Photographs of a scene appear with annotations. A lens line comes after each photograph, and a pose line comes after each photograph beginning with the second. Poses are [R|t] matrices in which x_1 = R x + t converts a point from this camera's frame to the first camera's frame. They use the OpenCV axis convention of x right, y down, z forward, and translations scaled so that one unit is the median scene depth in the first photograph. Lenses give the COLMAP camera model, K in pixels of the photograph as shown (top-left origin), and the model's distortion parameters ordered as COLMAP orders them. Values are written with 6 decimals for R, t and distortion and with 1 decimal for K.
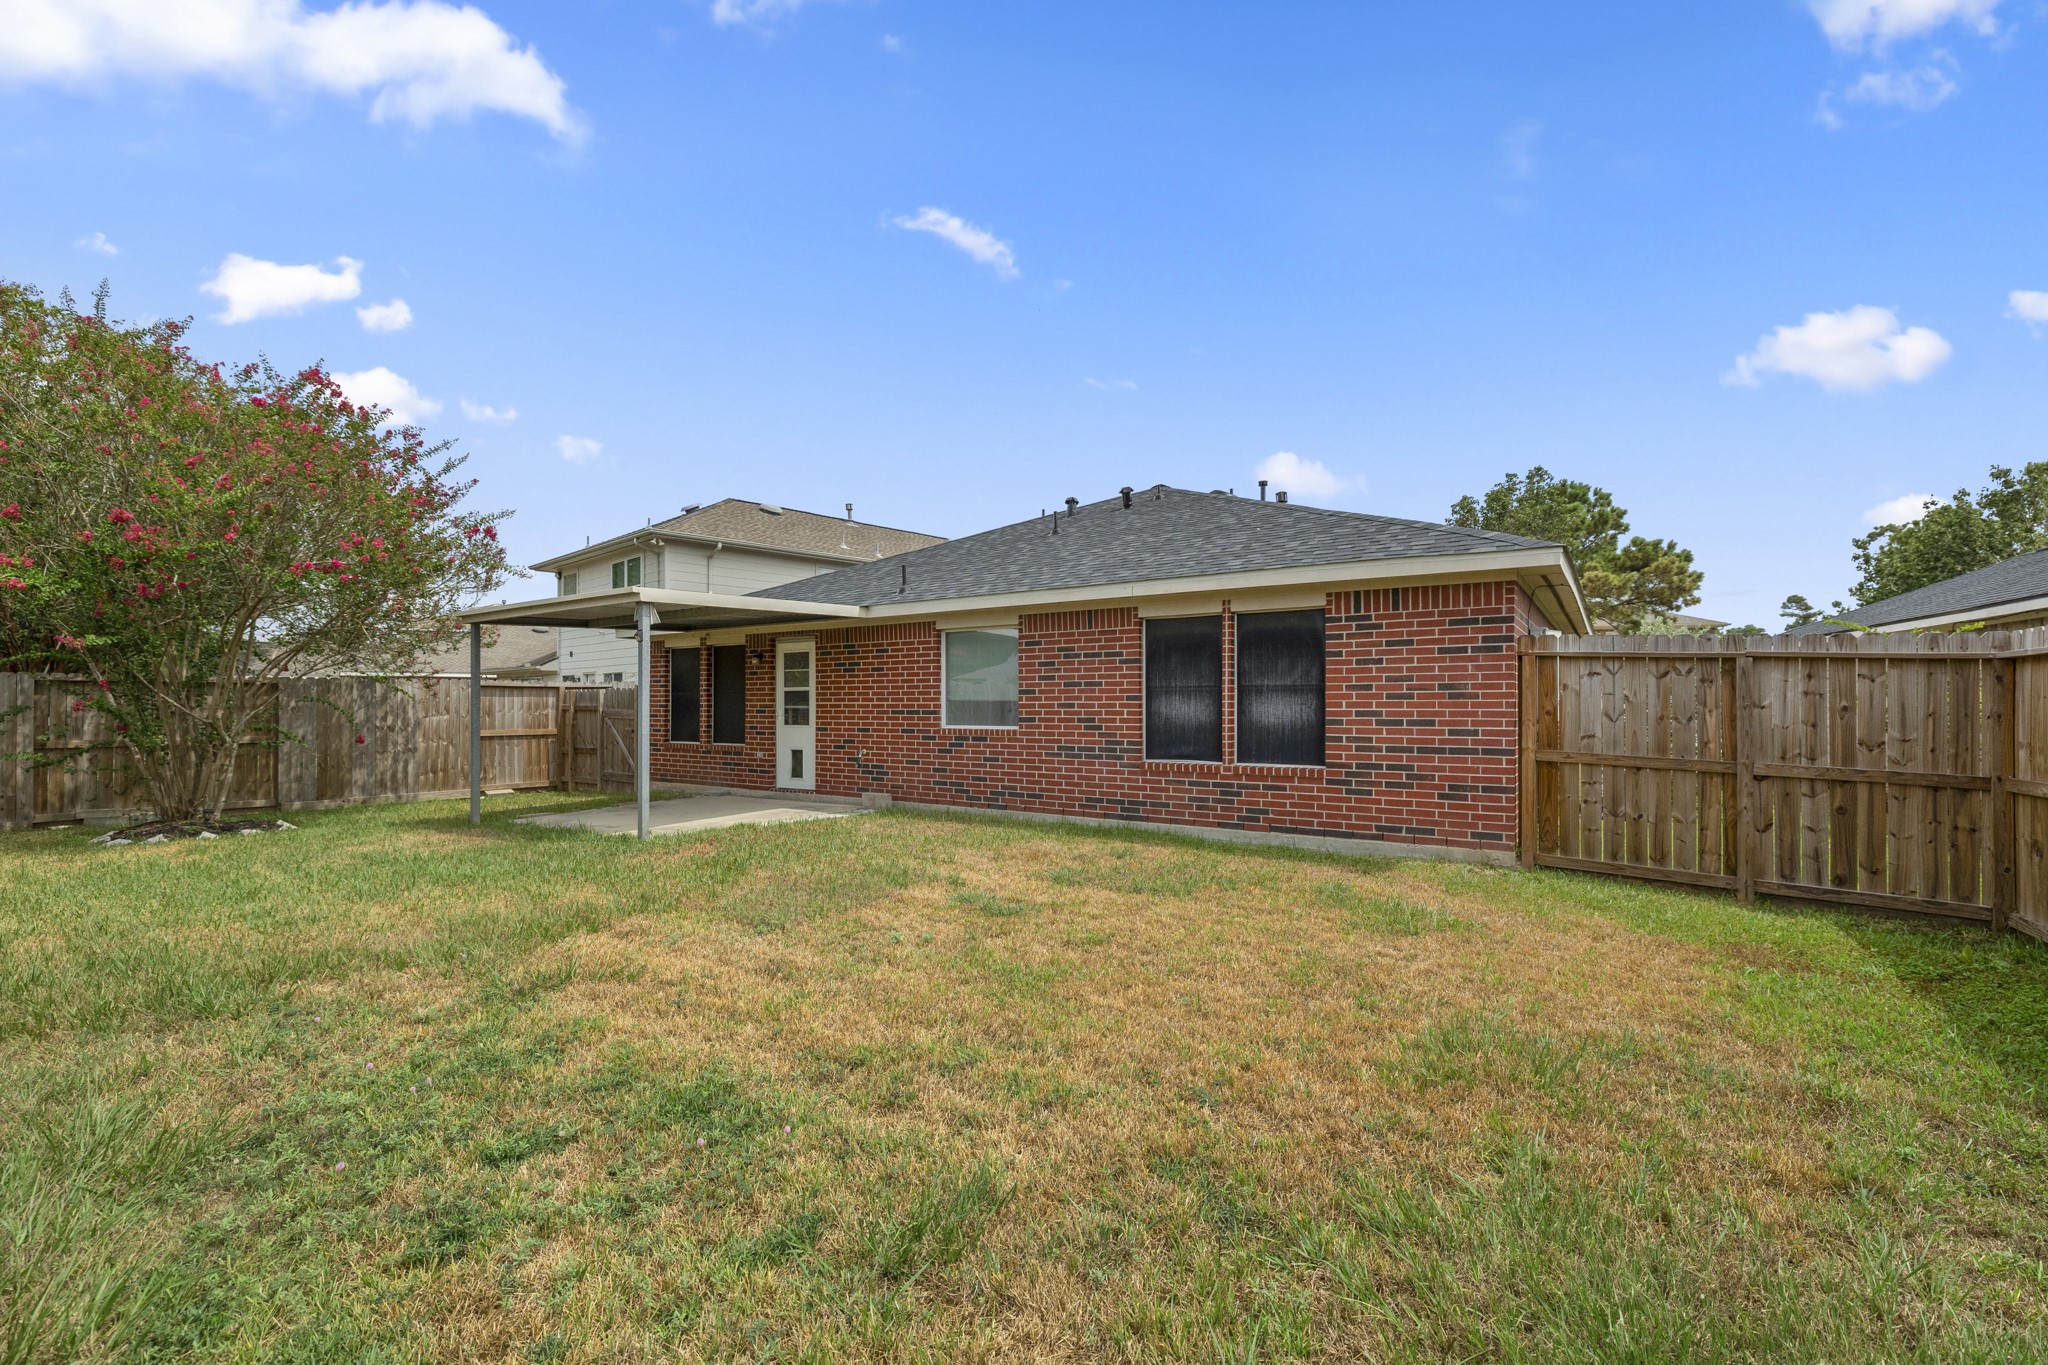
lens RADIAL K [[864.0, 0, 1011.0], [0, 864.0, 690.2], [0, 0, 1]] dist [0.001368, -0.000104]
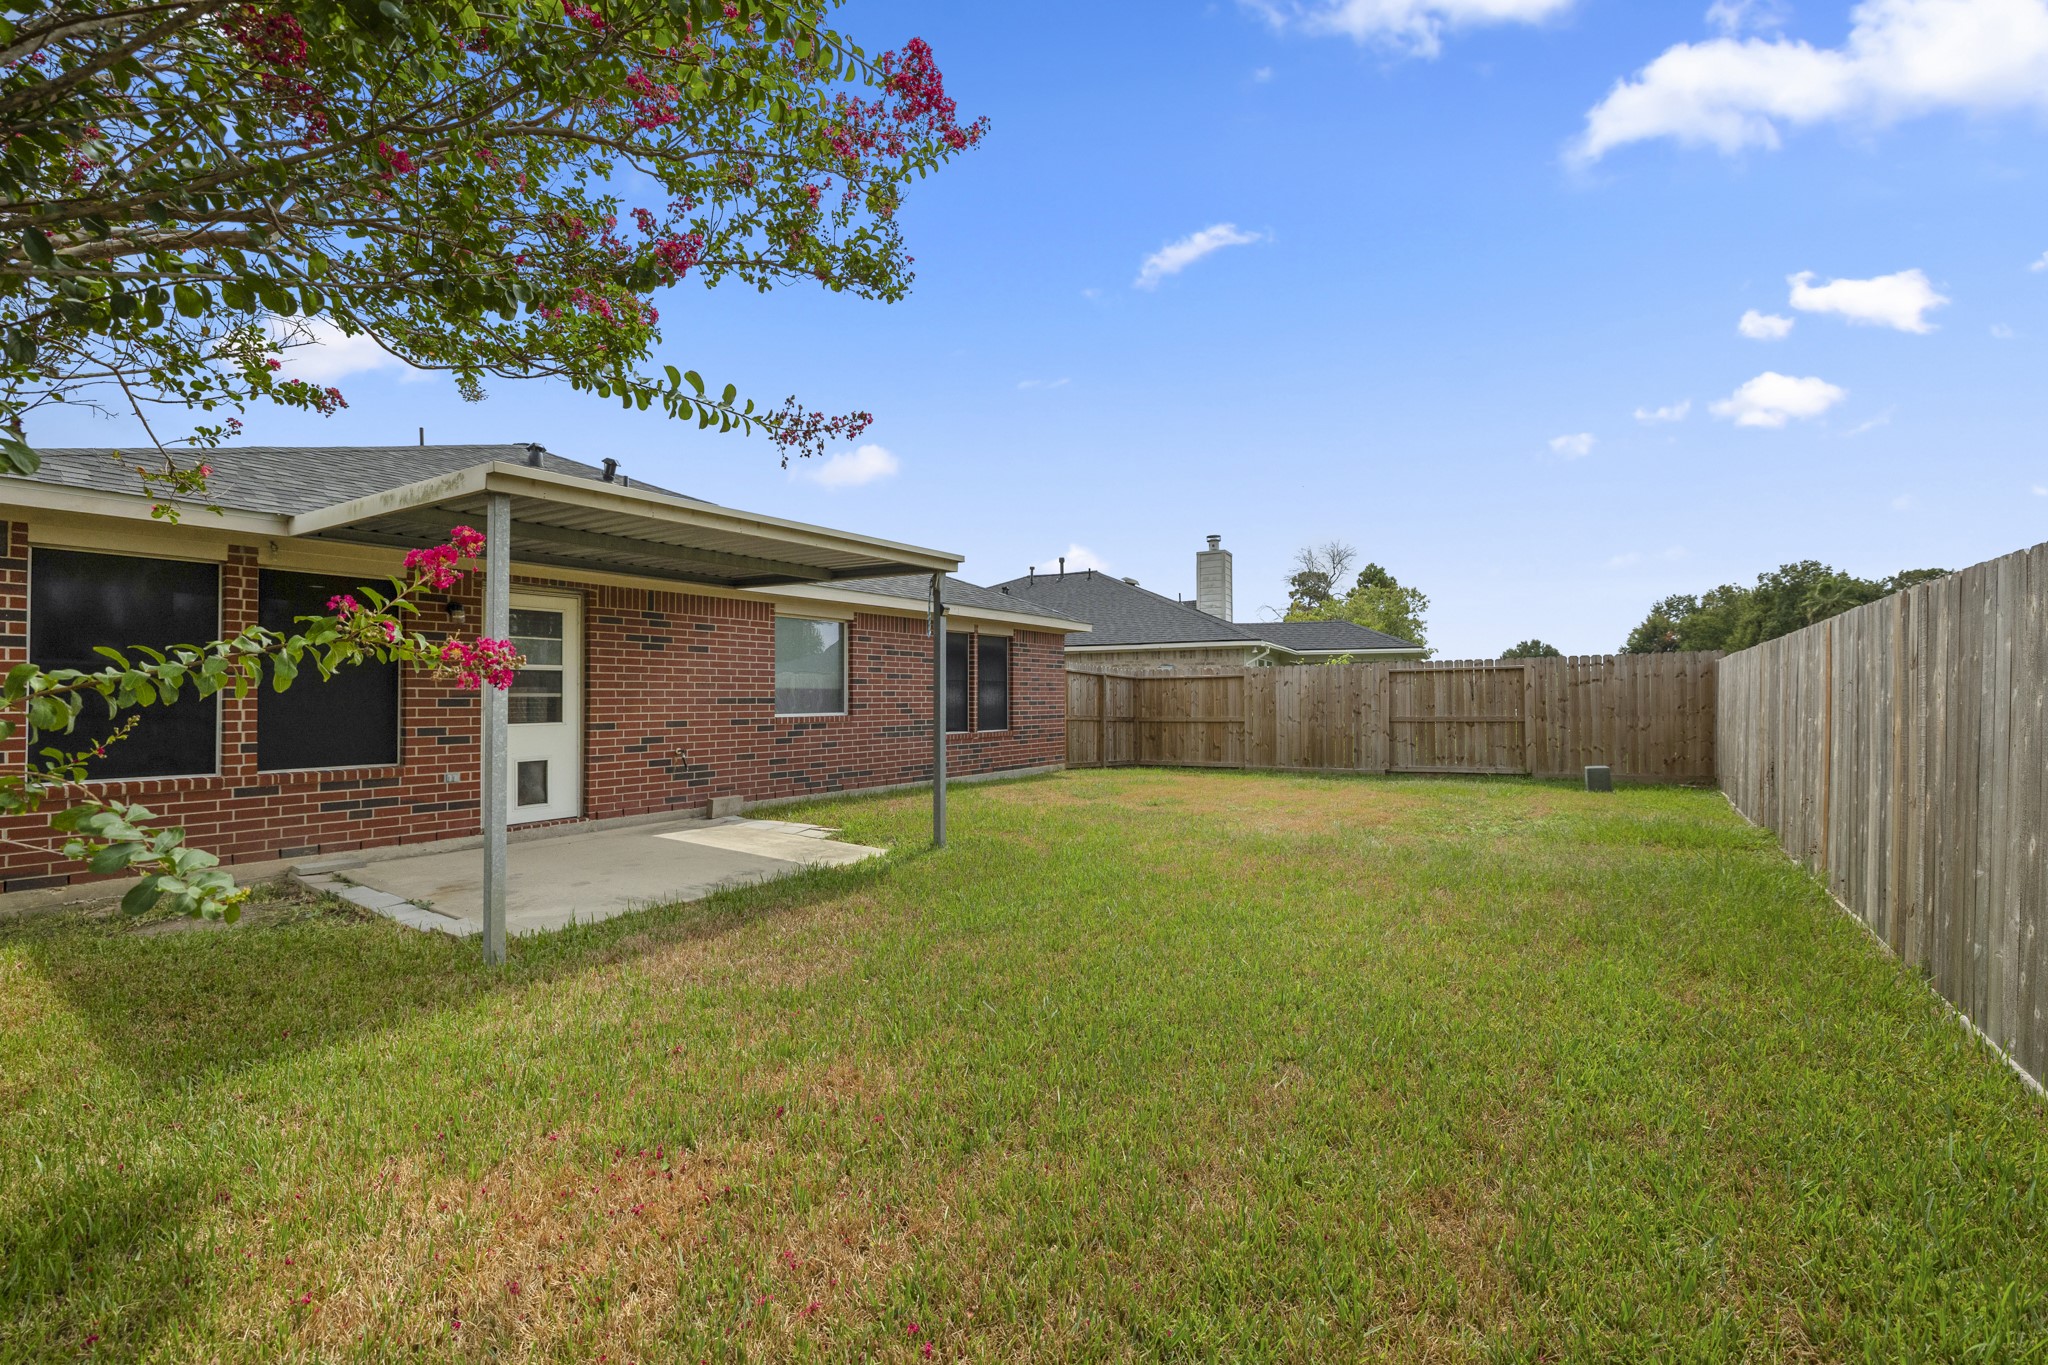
lens RADIAL K [[864.0, 0, 1003.7], [0, 864.0, 683.7], [0, 0, 1]] dist [0.001368, -0.000104]
pose [[0.027969, 0.014825, 0.999499, -1.147185], [-0.015123, 0.999782, -0.014406, 0.019233], [-0.999494, -0.014713, 0.028187, 0.815015]]
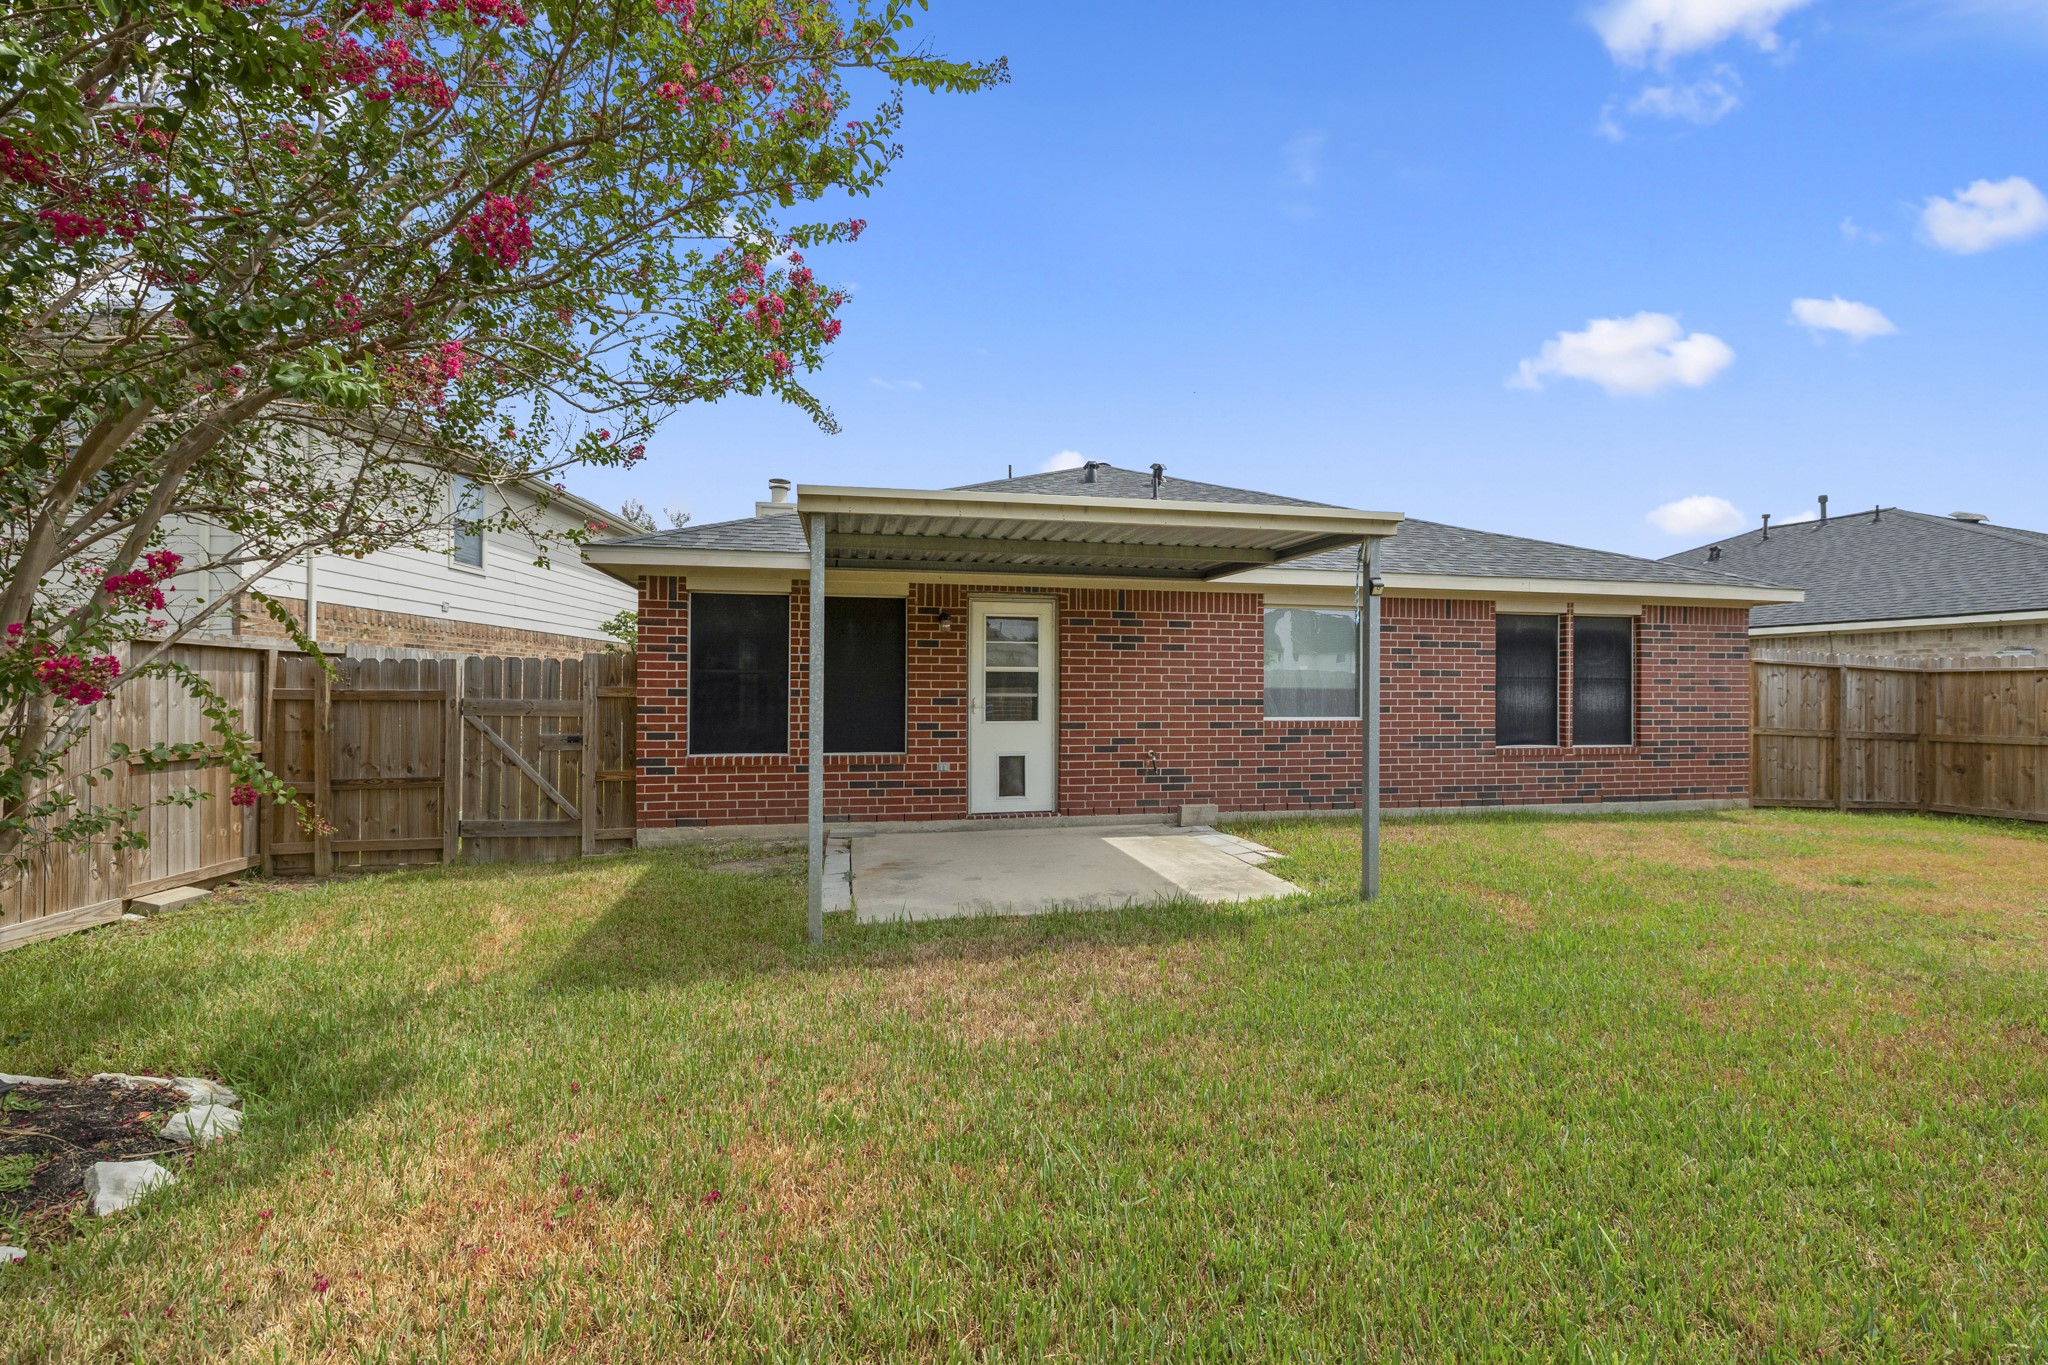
lens RADIAL K [[864.0, 0, 983.8], [0, 864.0, 688.9], [0, 0, 1]] dist [0.001368, -0.000104]
pose [[0.694457, 0.006921, 0.719500, -0.994031], [-0.016478, 0.999844, 0.006286, 0.013431], [-0.719345, -0.016221, 0.694464, 0.686129]]
